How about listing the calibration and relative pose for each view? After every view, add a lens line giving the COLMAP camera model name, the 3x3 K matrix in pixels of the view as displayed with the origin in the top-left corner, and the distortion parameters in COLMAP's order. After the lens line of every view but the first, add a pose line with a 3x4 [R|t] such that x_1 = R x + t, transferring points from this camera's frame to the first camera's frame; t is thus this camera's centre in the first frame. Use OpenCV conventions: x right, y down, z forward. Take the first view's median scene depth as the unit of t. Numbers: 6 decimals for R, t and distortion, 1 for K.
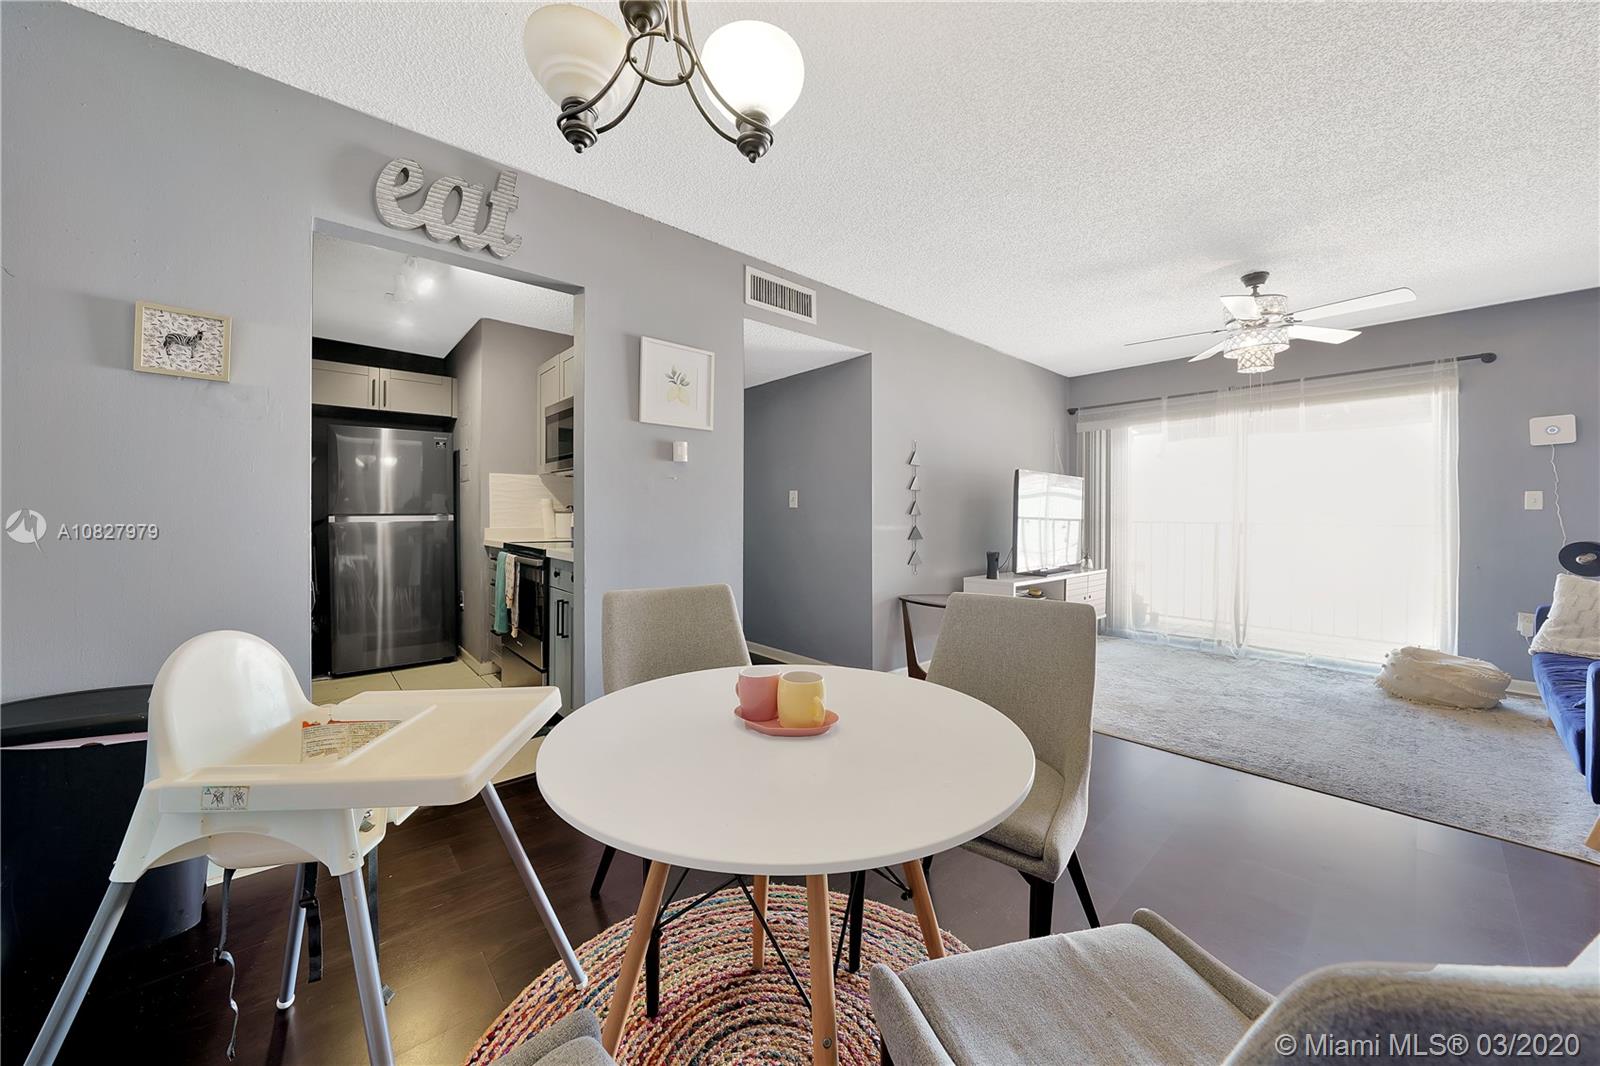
lens RADIAL K [[566.1, 0, 806.8], [0, 566.1, 511.9], [0, 0, 1]] dist [-0.021275, 0.000921]
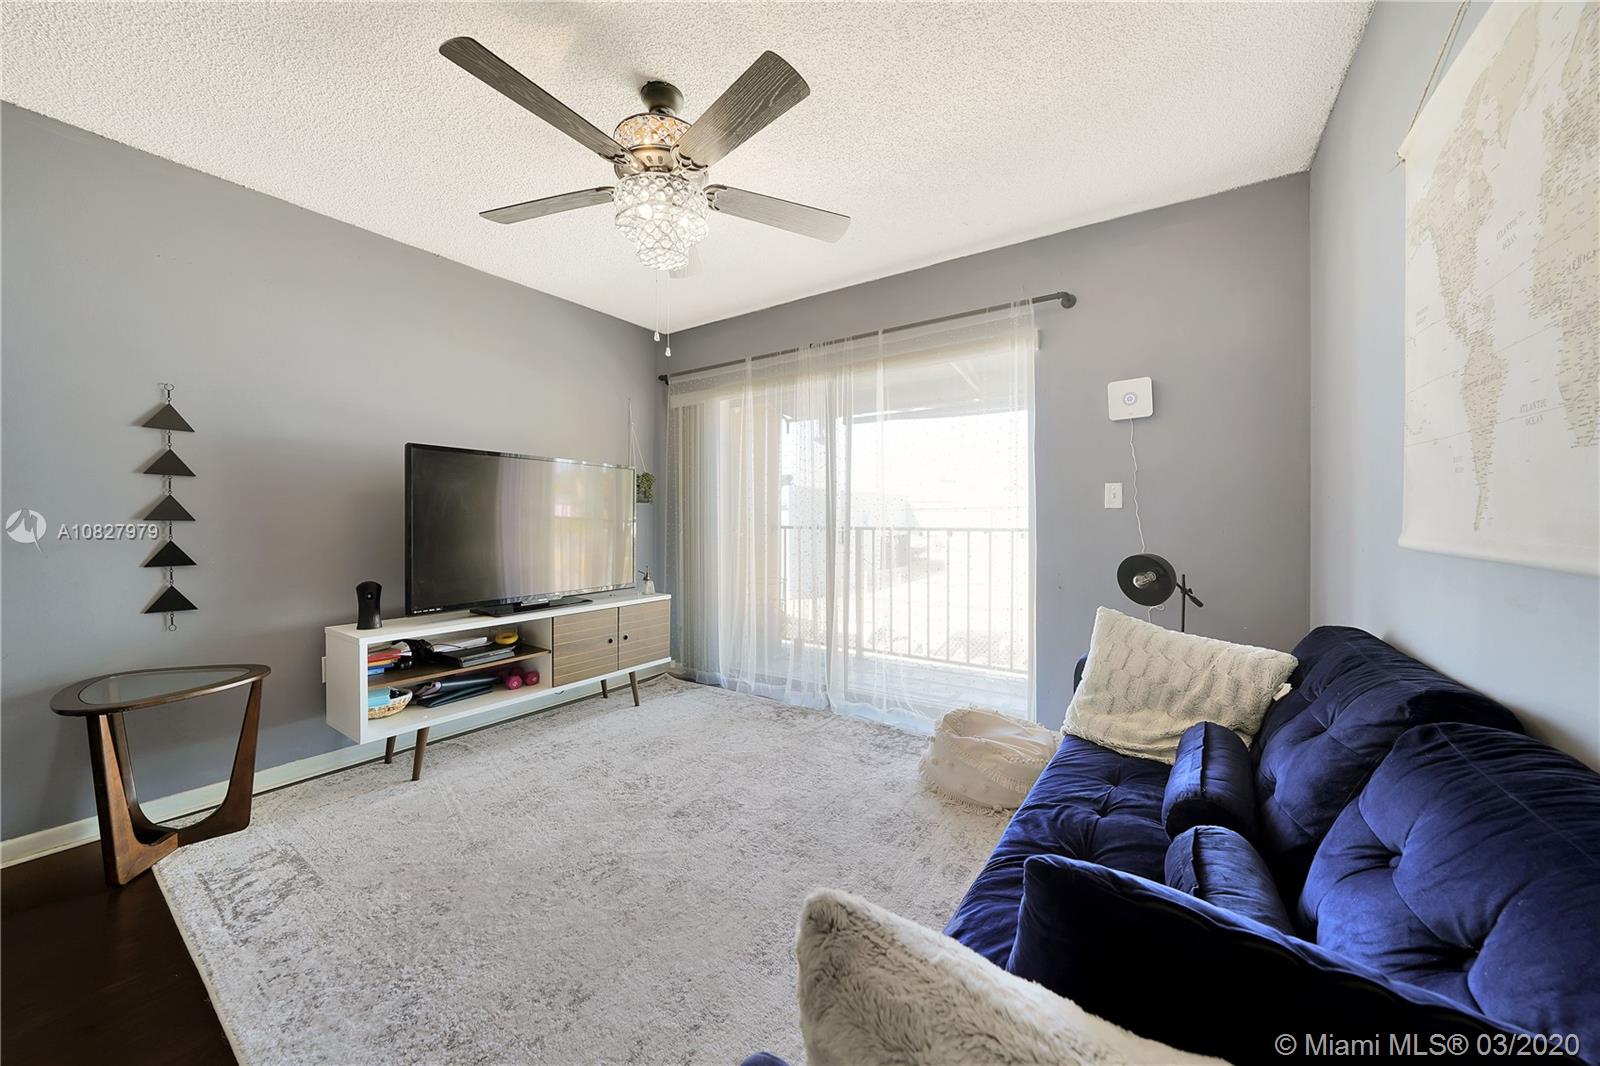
lens RADIAL K [[566.1, 0, 812.6], [0, 566.1, 519.4], [0, 0, 1]] dist [-0.021275, 0.000921]
pose [[0.964721, -0.006502, 0.263192, 0.701015], [0.005756, 0.999977, 0.003606, 0.005270], [-0.263210, -0.001964, 0.964737, 0.358238]]
